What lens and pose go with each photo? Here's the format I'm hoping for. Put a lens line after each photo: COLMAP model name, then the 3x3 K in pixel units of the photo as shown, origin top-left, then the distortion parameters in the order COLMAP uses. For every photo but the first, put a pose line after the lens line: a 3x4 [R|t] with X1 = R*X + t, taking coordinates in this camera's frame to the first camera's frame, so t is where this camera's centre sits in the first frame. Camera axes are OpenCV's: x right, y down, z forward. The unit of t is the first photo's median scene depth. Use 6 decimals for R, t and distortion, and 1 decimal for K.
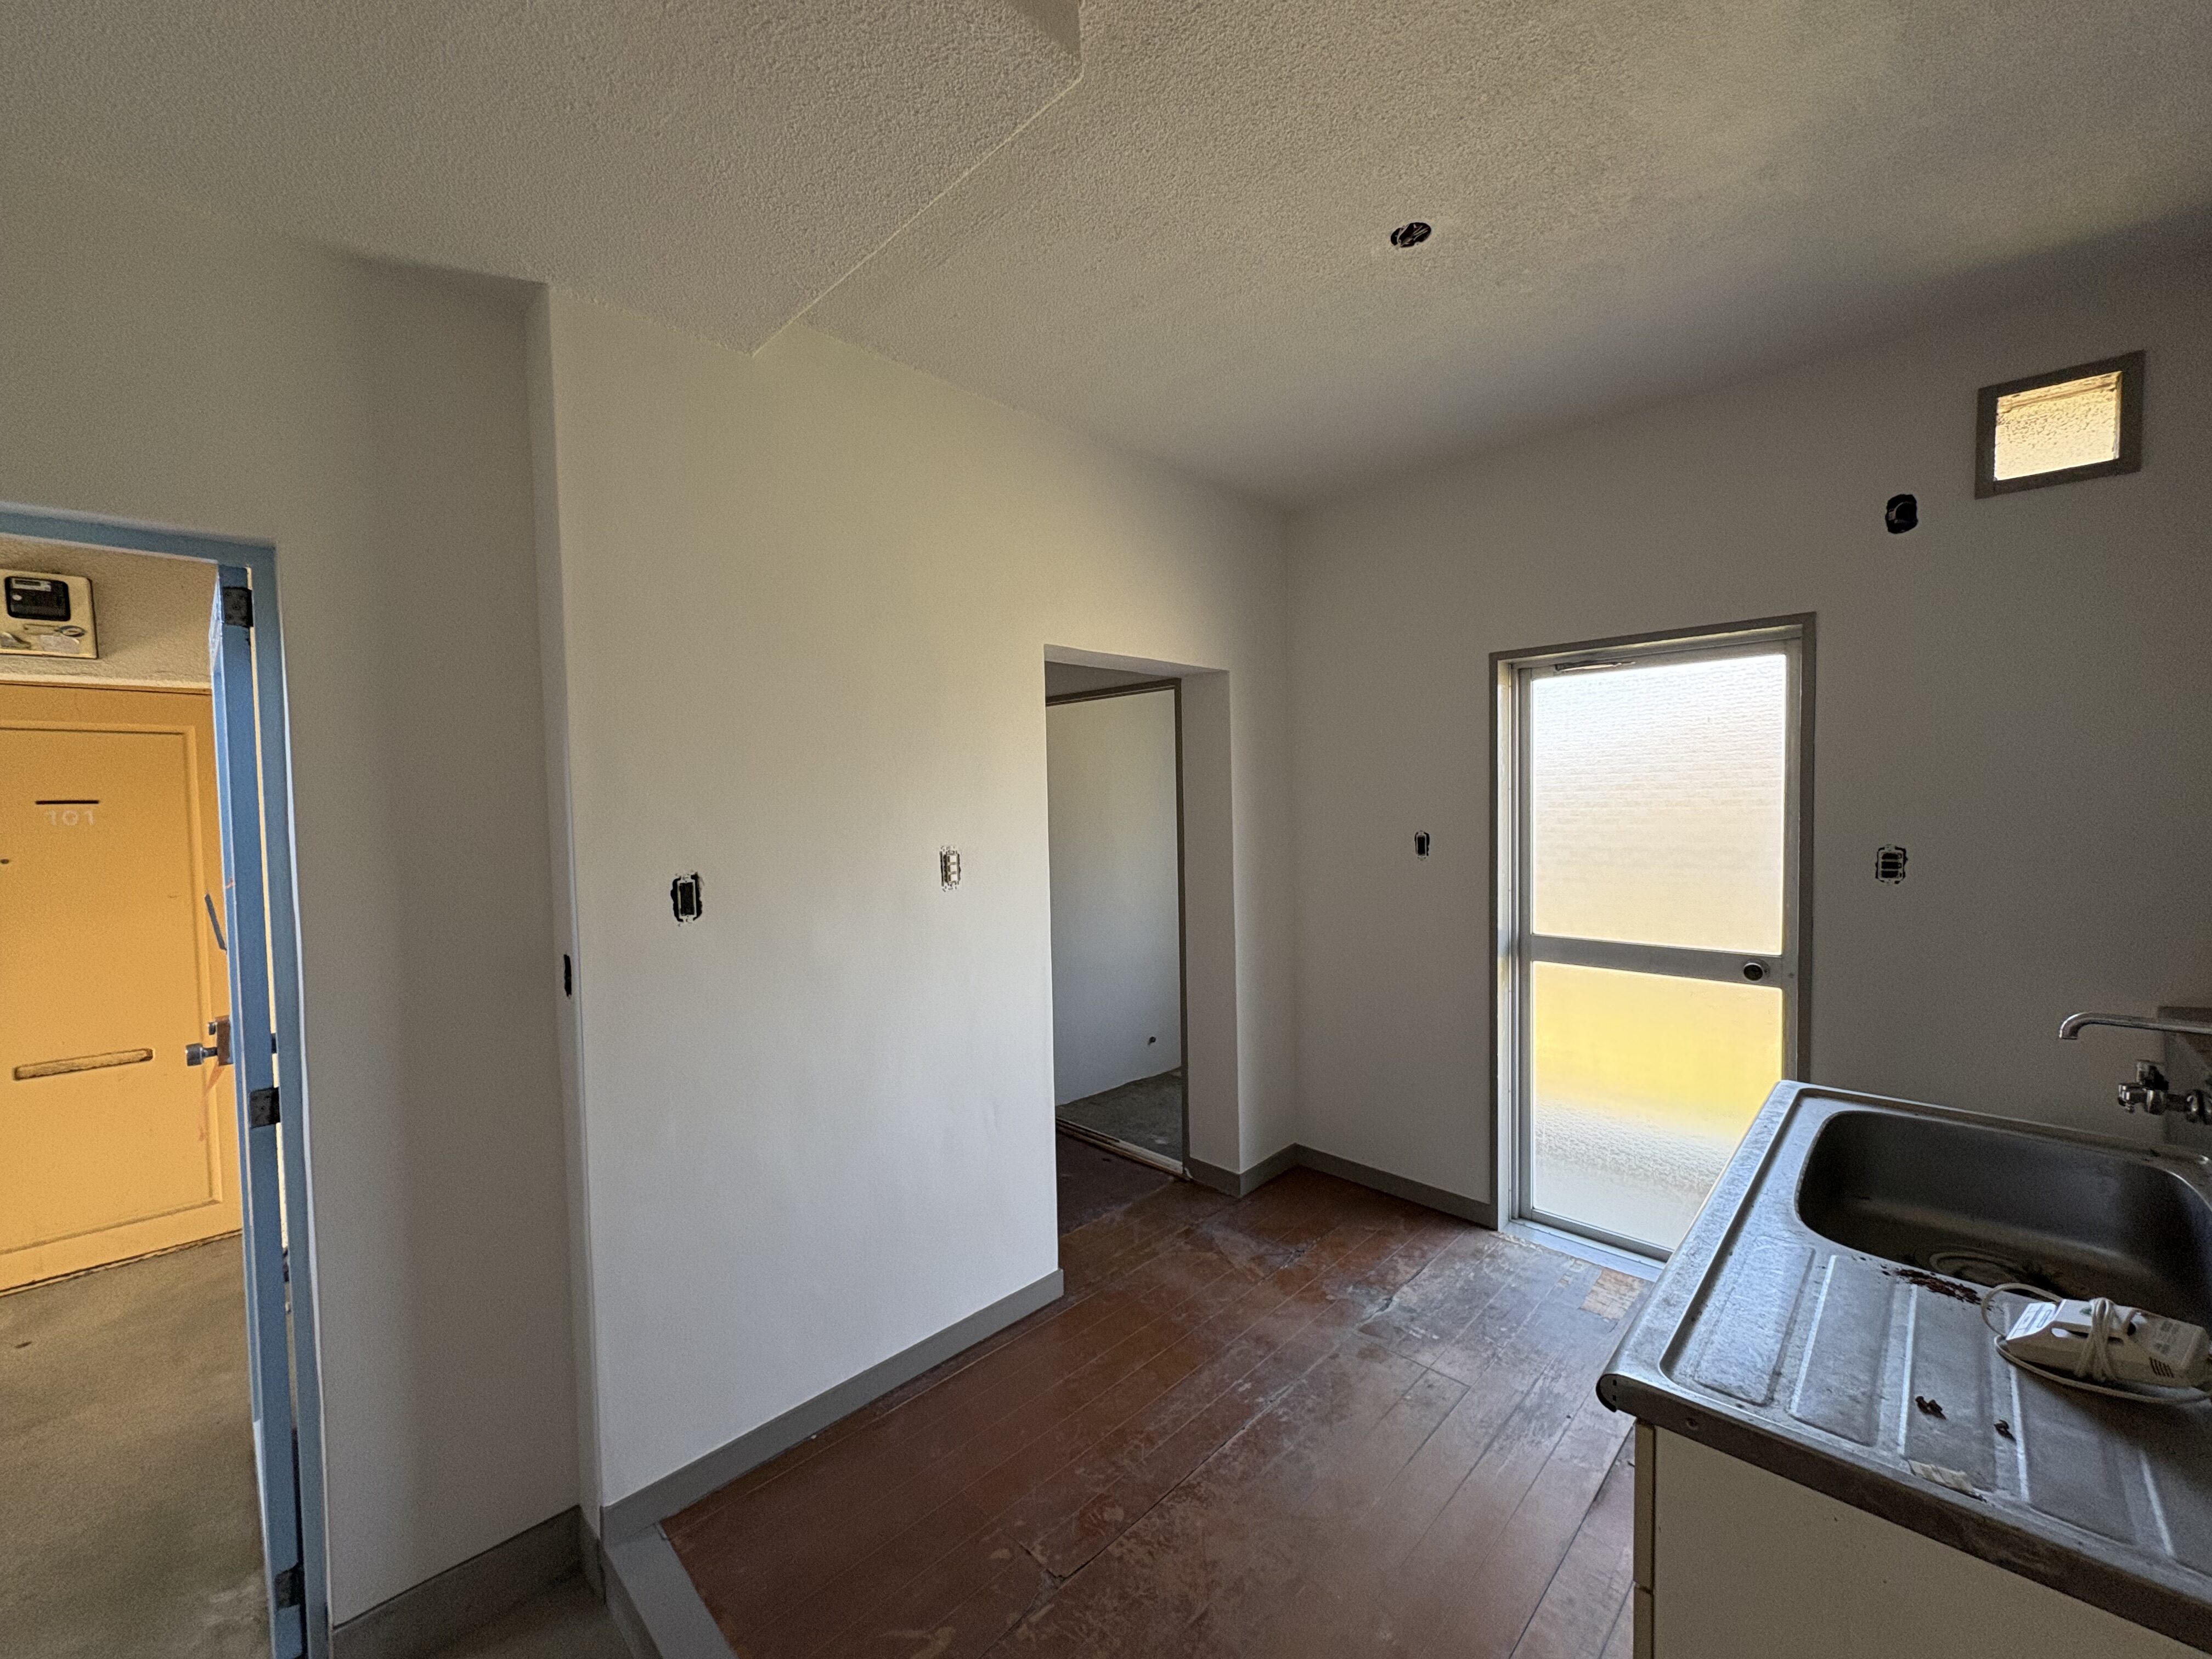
lens RADIAL K [[878.7, 0, 1108.9], [0, 878.7, 835.1], [0, 0, 1]] dist [-0.008018, 0.000532]
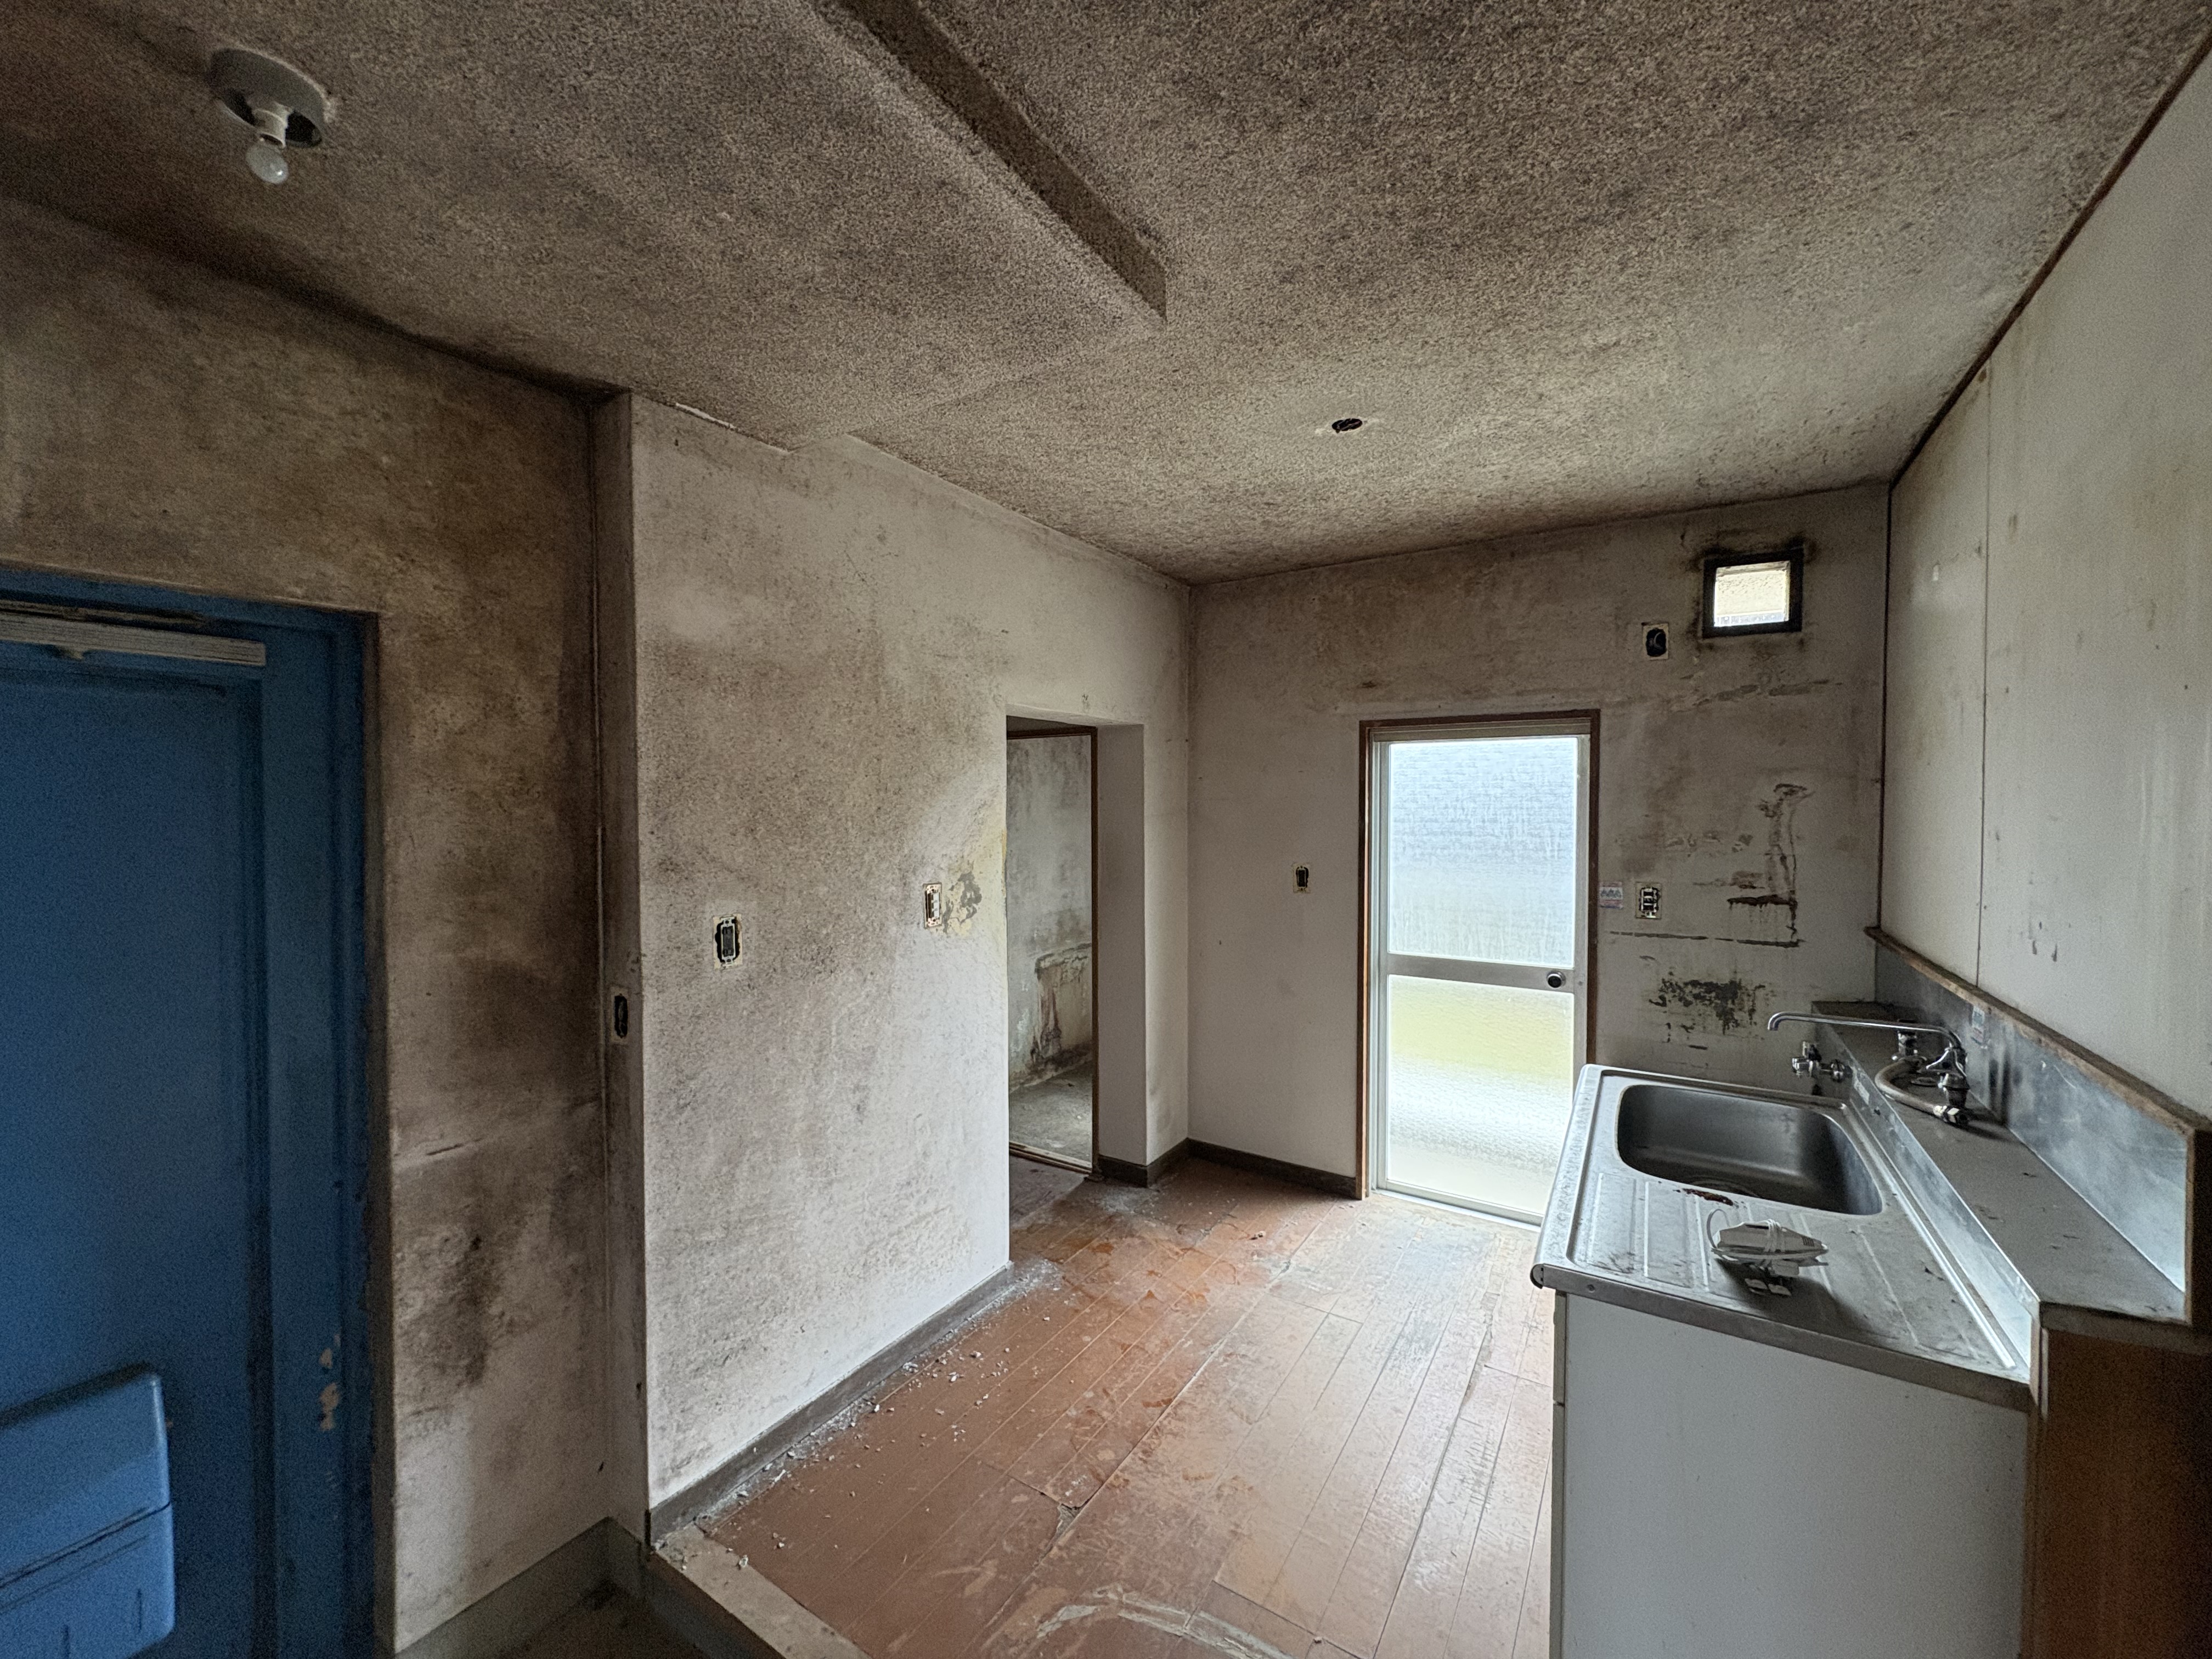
lens RADIAL K [[878.7, 0, 1100.2], [0, 878.7, 824.1], [0, 0, 1]] dist [-0.008018, 0.000532]
pose [[0.978120, 0.013962, 0.207573, -0.233649], [-0.009552, 0.999707, -0.022232, -0.049358], [-0.207822, 0.019763, 0.977967, -0.160803]]
